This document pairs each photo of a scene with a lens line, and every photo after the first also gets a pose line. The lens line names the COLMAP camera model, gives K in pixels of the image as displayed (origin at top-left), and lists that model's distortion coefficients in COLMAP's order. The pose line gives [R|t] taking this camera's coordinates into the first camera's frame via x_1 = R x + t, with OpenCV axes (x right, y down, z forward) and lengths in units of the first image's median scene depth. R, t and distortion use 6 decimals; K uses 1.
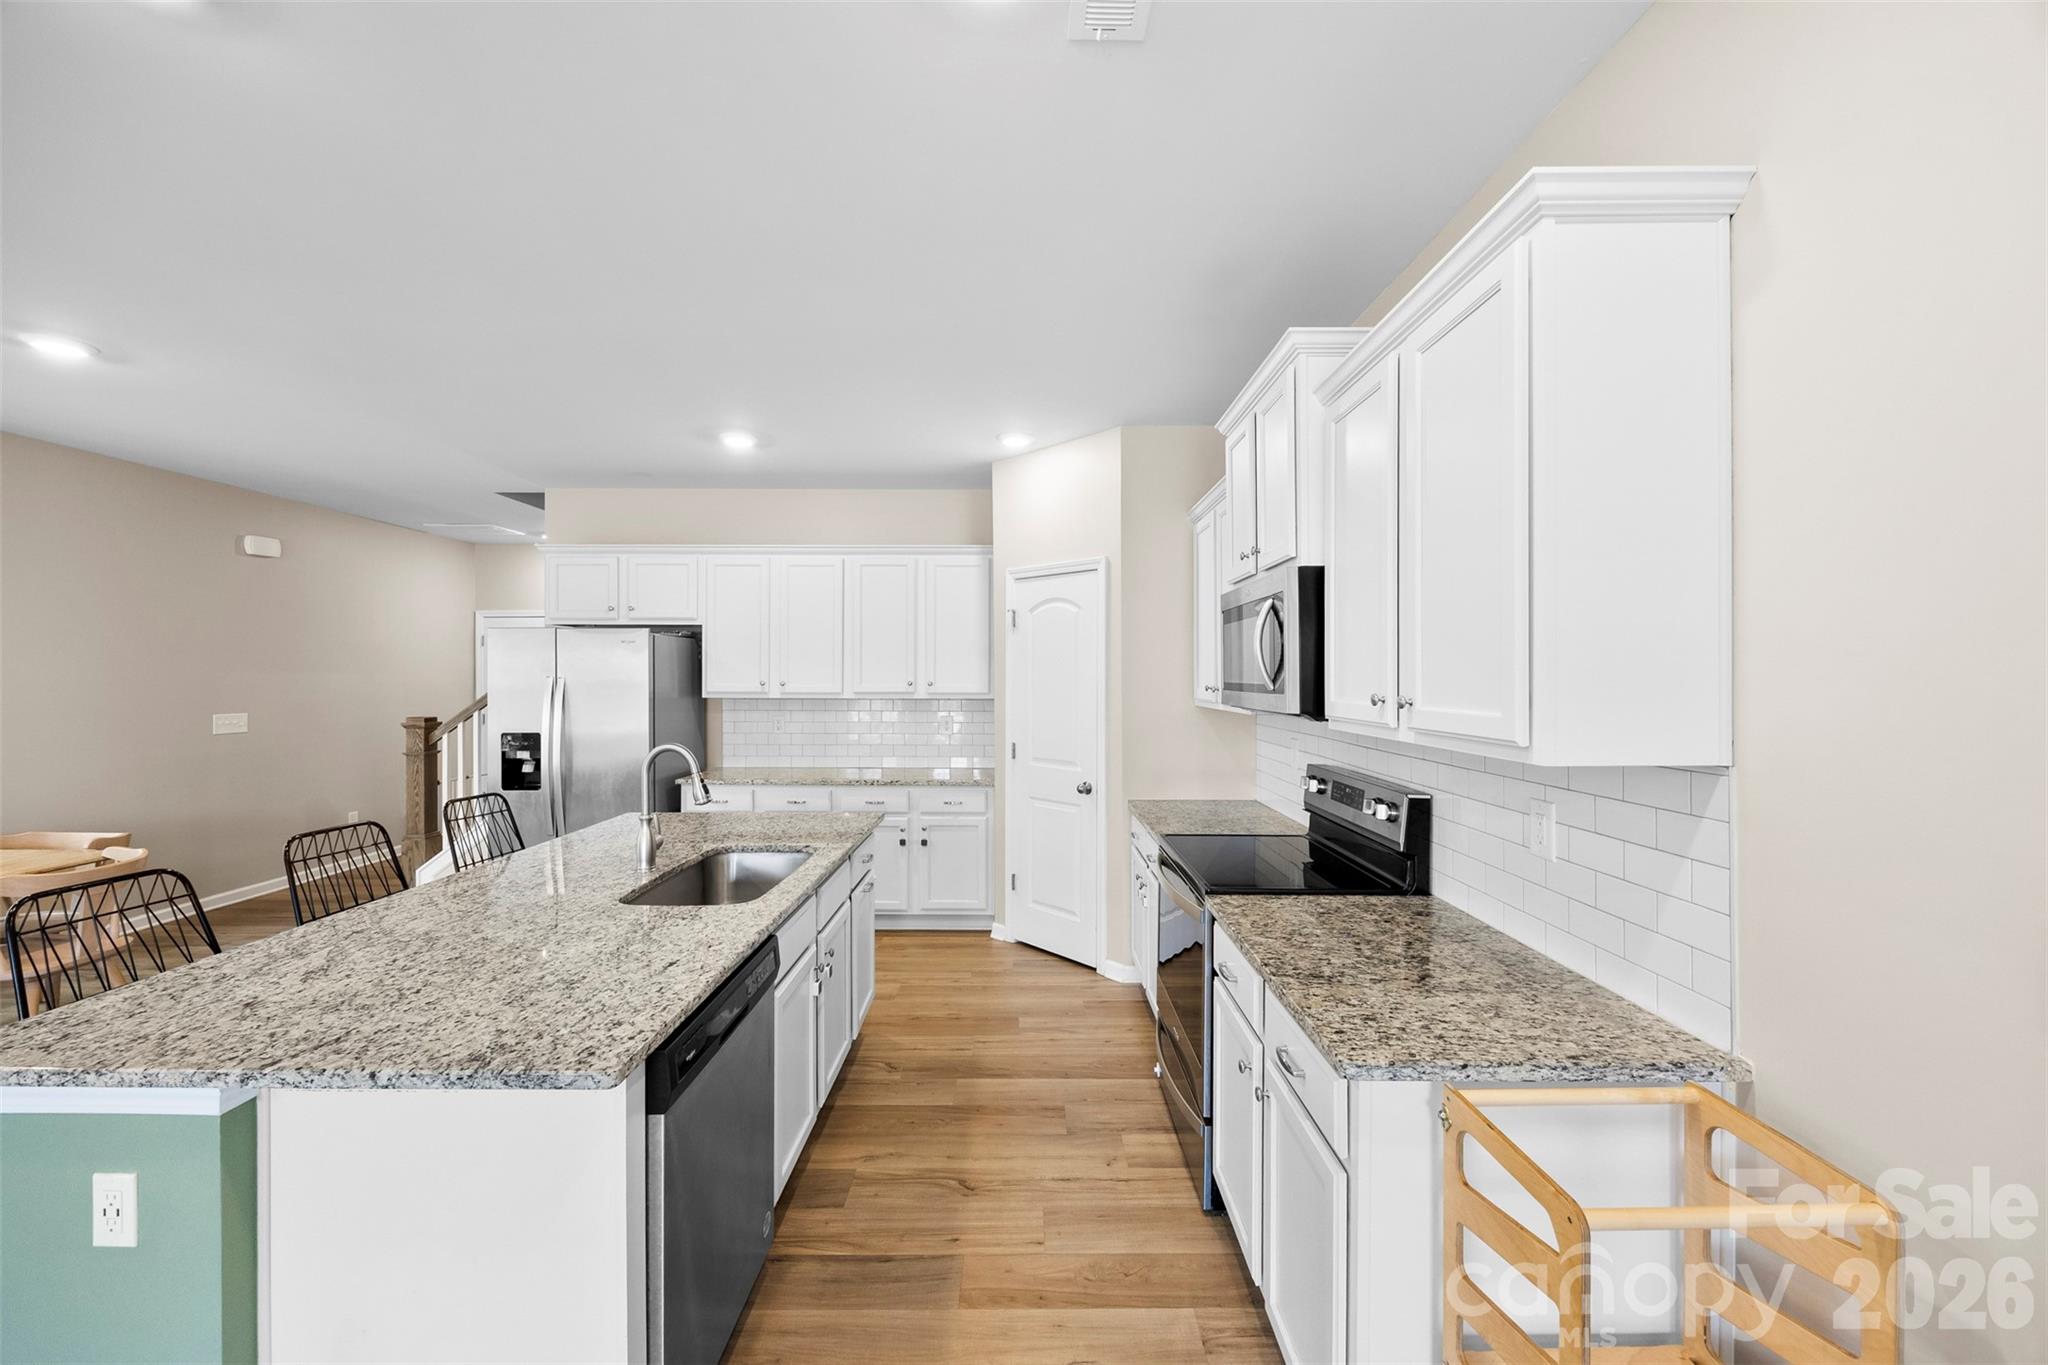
lens RADIAL K [[780.9, 0, 1025.9], [0, 780.9, 681.4], [0, 0, 1]] dist [-0.003064, -0.000054]
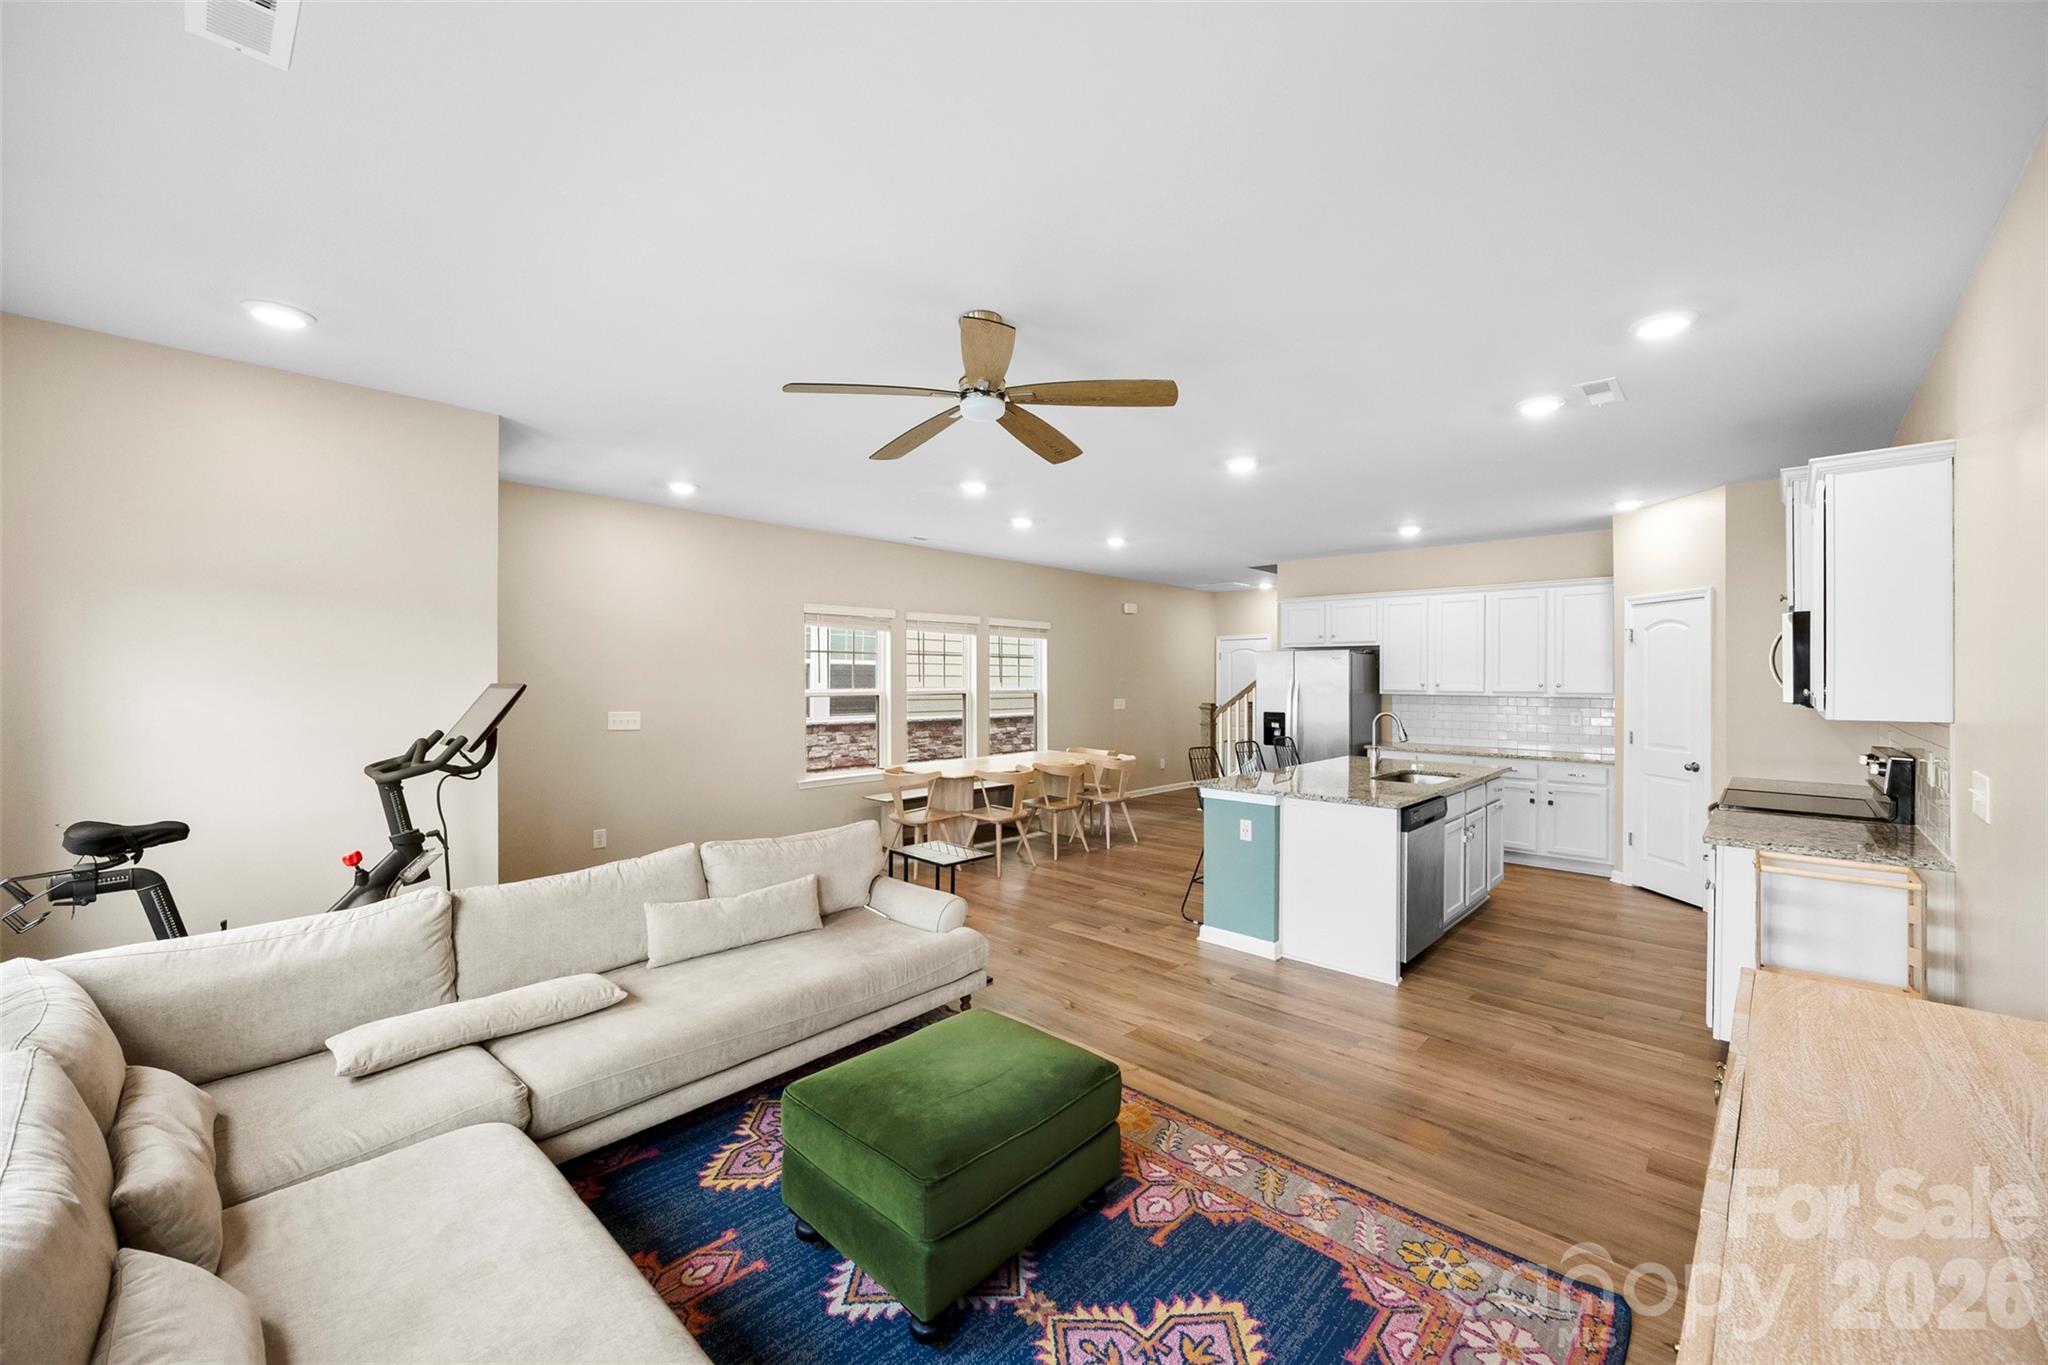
lens RADIAL K [[794.6, 0, 1033.1], [0, 794.6, 680.5], [0, 0, 1]] dist [-0.001353, -0.000130]
pose [[0.728984, 0.002238, -0.684527, 0.162047], [-0.005932, 0.999978, -0.003048, 0.004729], [0.684505, 0.006283, 0.728981, -0.634871]]
